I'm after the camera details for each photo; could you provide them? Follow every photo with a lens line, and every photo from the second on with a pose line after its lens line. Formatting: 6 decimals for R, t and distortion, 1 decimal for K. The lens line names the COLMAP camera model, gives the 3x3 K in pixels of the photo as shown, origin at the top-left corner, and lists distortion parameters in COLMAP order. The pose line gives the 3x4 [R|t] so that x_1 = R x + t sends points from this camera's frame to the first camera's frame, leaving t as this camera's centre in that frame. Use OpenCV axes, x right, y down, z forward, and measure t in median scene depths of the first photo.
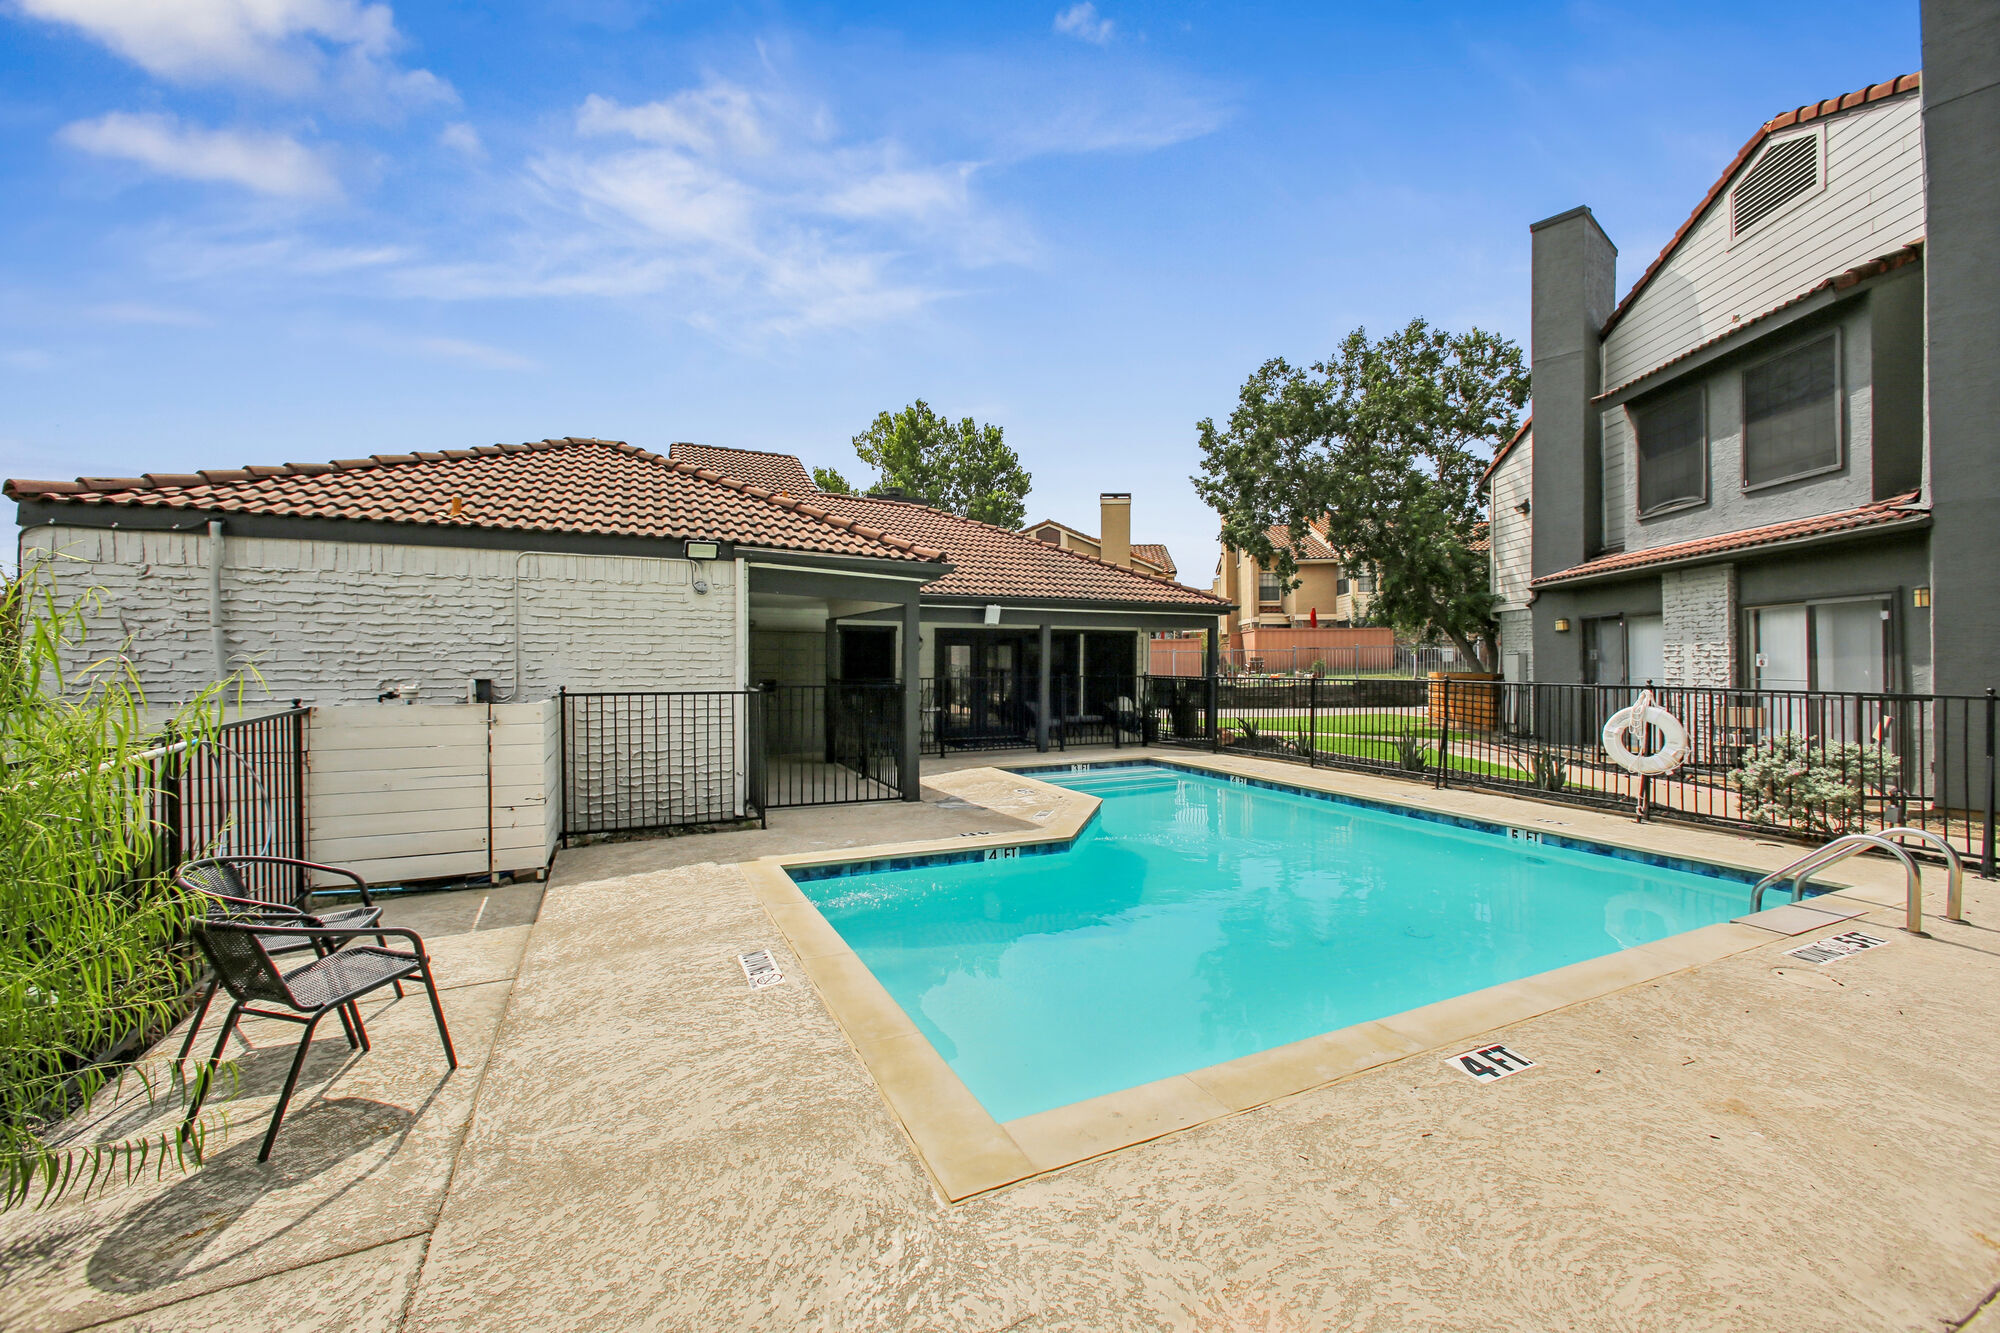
lens RADIAL K [[783.6, 0, 1000.6], [0, 783.6, 664.5], [0, 0, 1]] dist [0.000851, 0.000067]
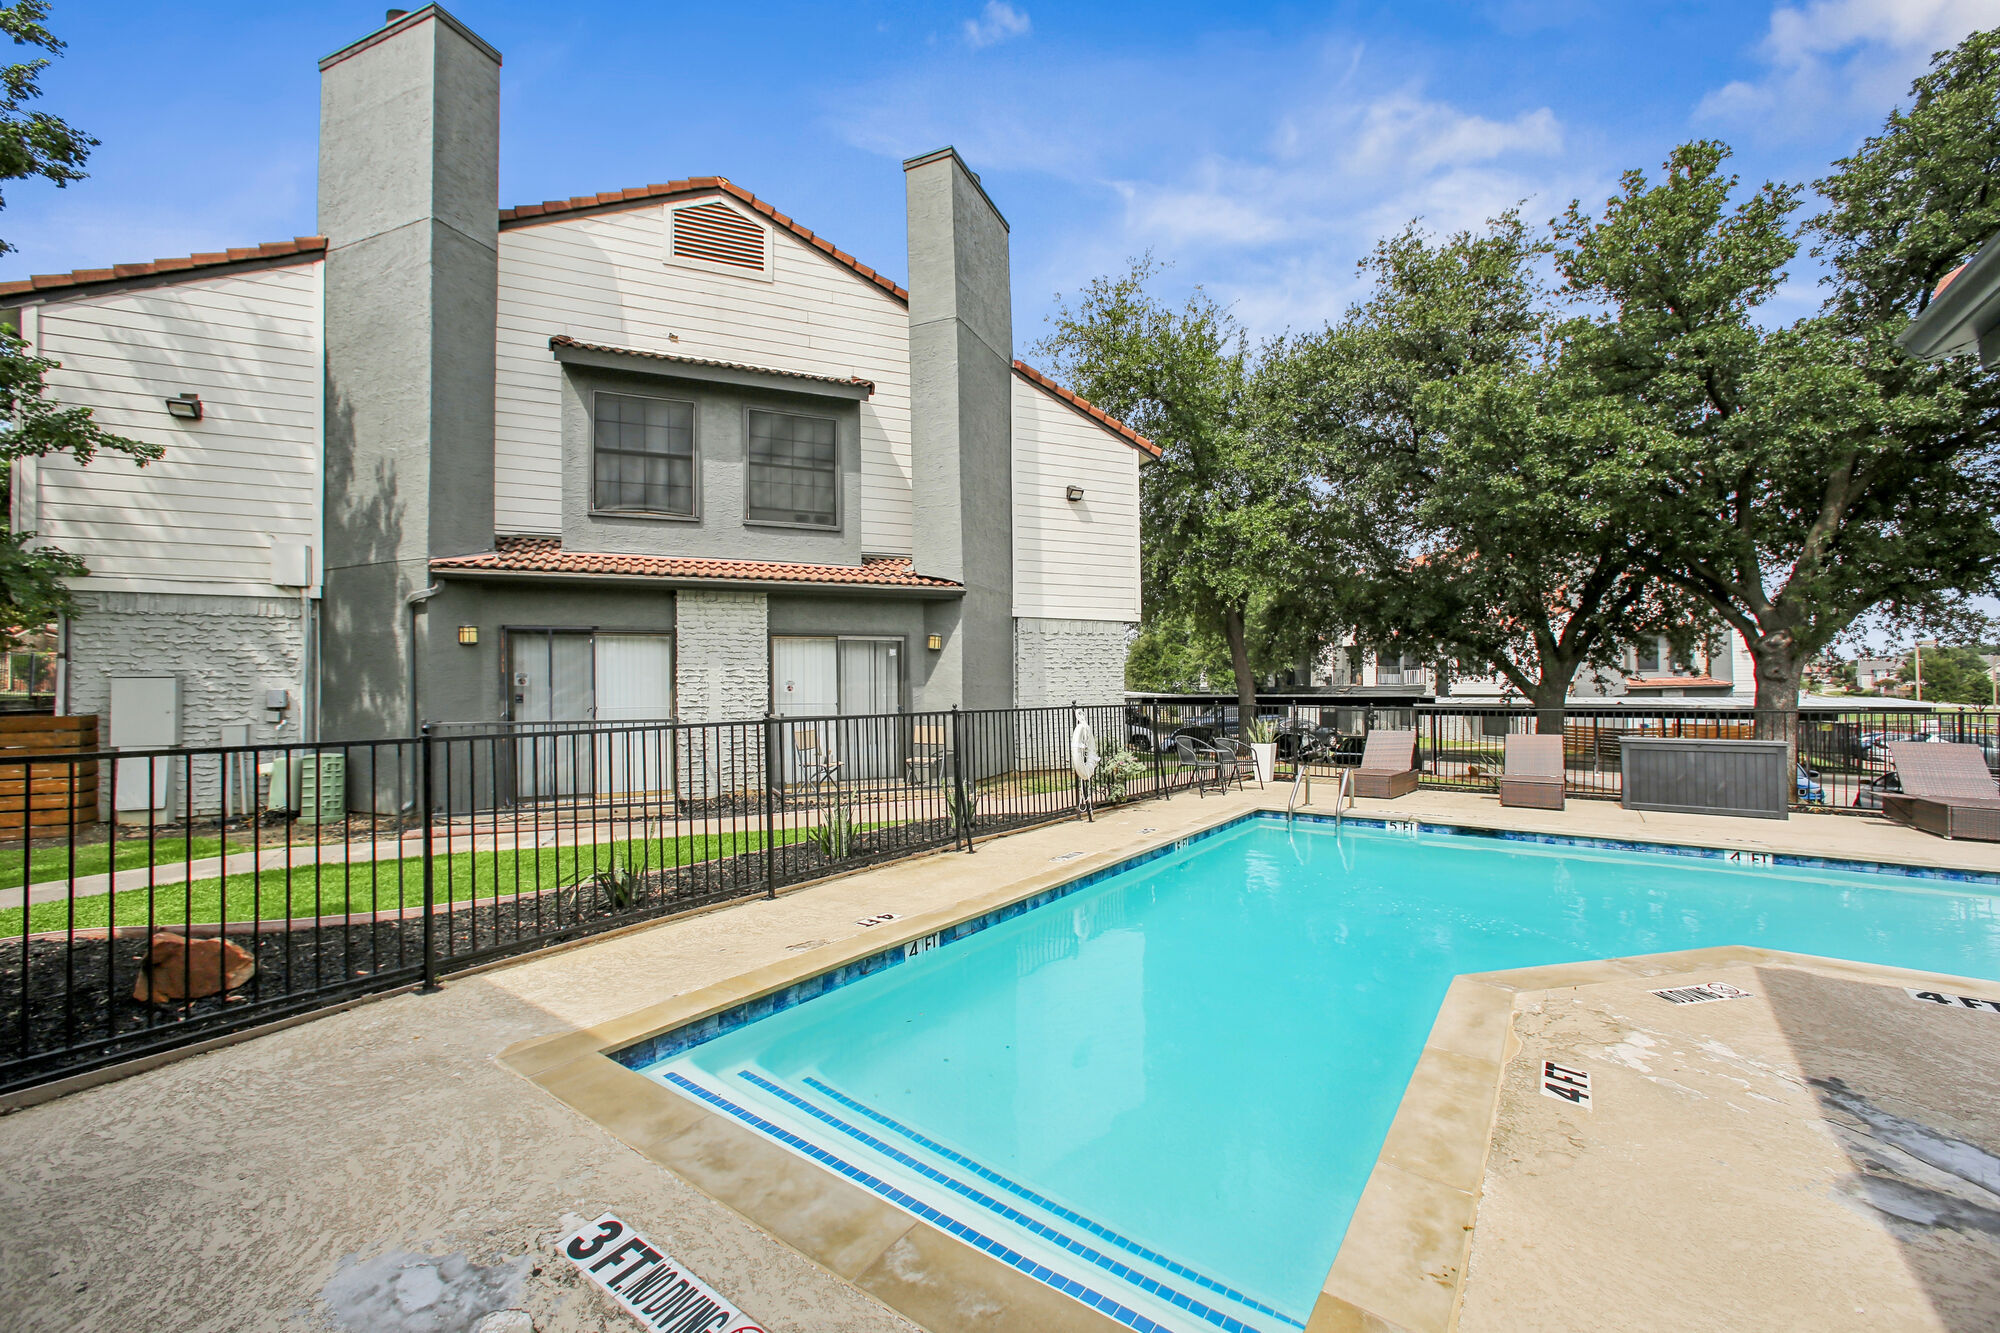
lens RADIAL K [[783.6, 0, 1003.6], [0, 783.6, 665.3], [0, 0, 1]] dist [0.000851, 0.000067]
pose [[-0.472999, 0.006908, 0.881036, -0.131948], [0.001328, 0.999974, -0.007127, -0.023381], [-0.881062, -0.002201, -0.472996, 1.155151]]
